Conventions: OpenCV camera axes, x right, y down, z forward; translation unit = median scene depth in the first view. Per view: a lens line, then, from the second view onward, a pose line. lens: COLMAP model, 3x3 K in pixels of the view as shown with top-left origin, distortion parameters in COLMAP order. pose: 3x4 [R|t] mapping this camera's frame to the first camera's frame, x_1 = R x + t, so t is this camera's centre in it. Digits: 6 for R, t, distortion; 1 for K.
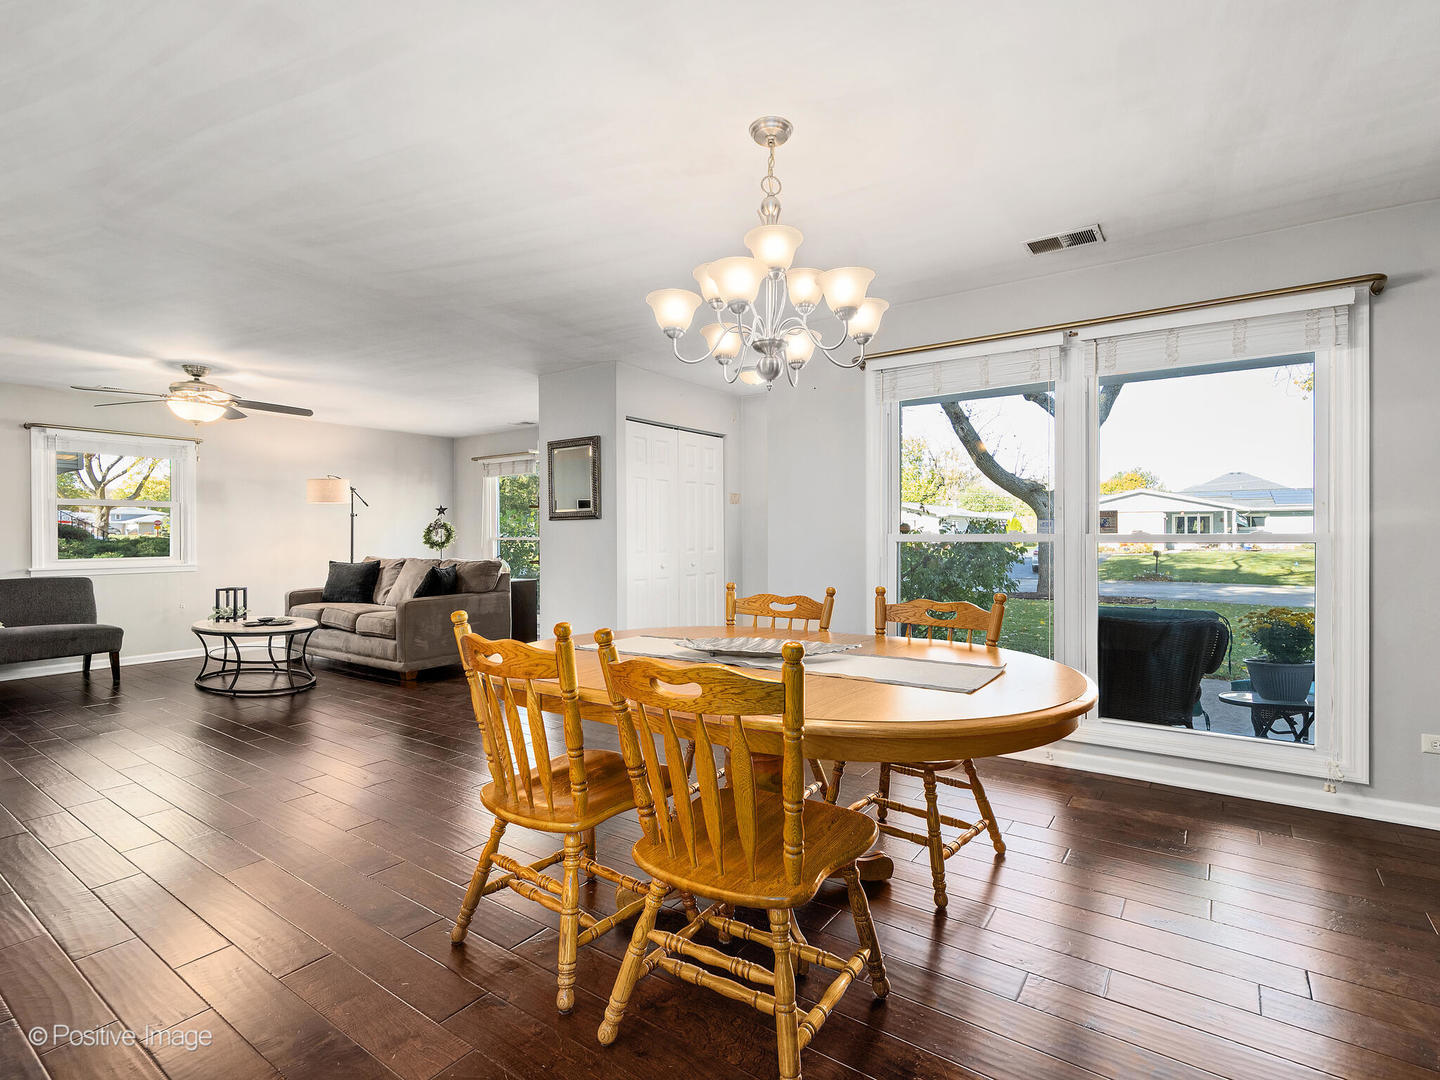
lens RADIAL K [[660.7, 0, 720.0], [0, 660.7, 540.0], [0, 0, 1]] dist [0.000372, -0.000068]
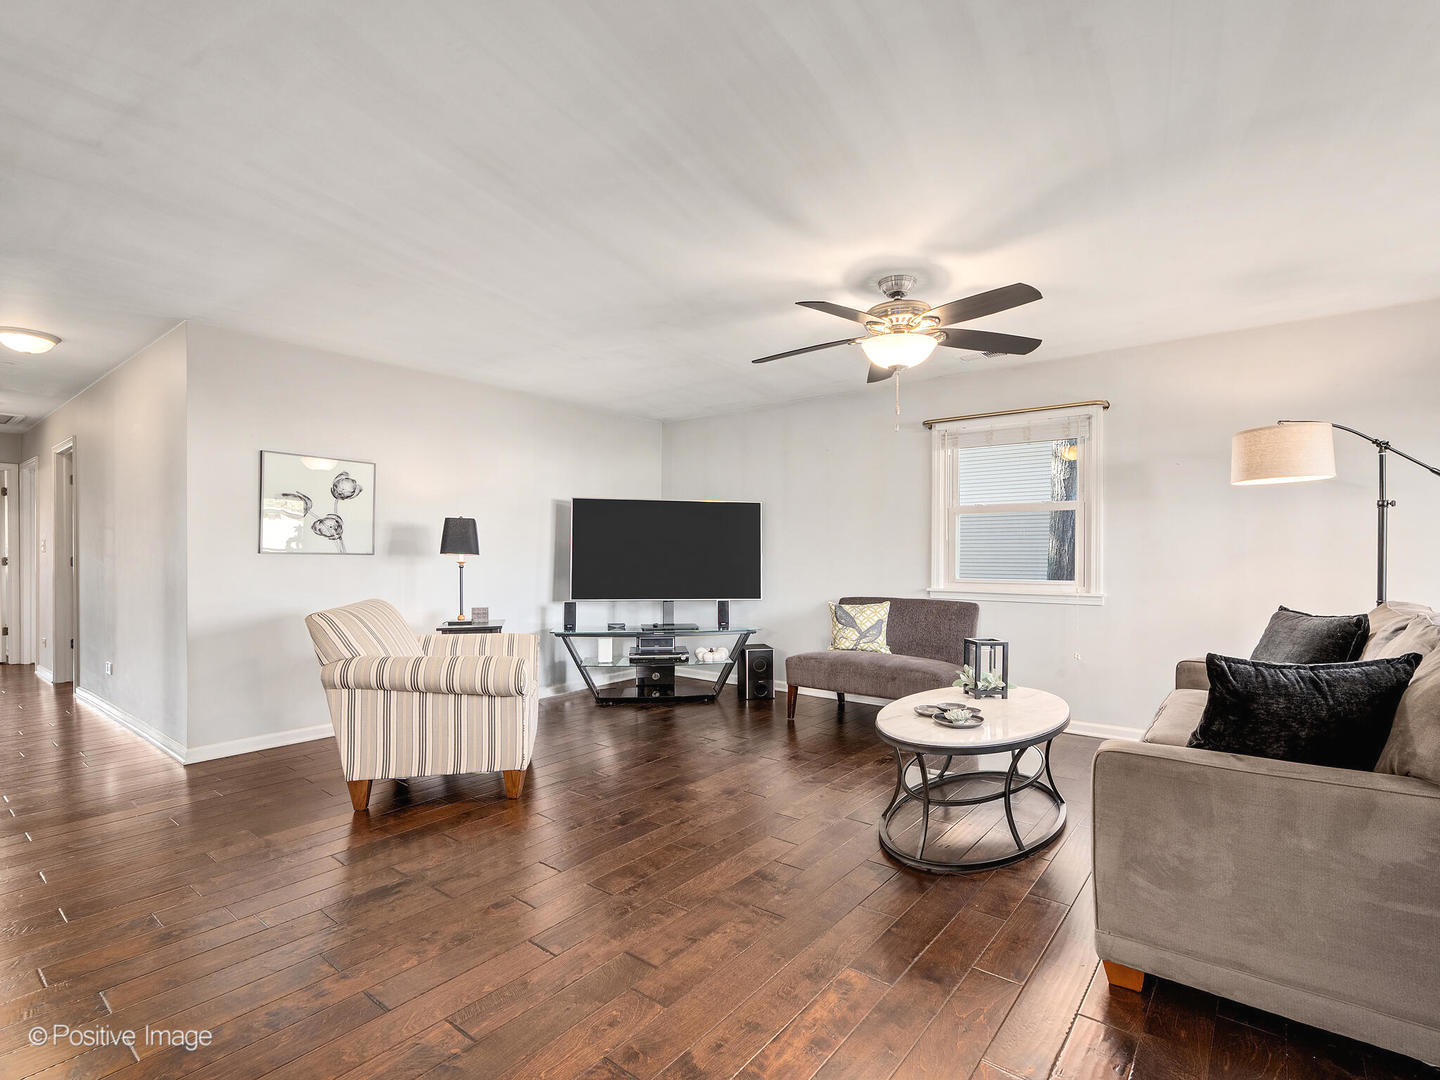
lens RADIAL K [[705.8, 0, 695.8], [0, 705.8, 562.8], [0, 0, 1]] dist [-0.000467, -0.000559]
pose [[-0.045921, 0.020052, -0.998744, -0.097526], [-0.004986, 0.999781, 0.020302, -0.007796], [0.998933, 0.005912, -0.045811, 0.733347]]
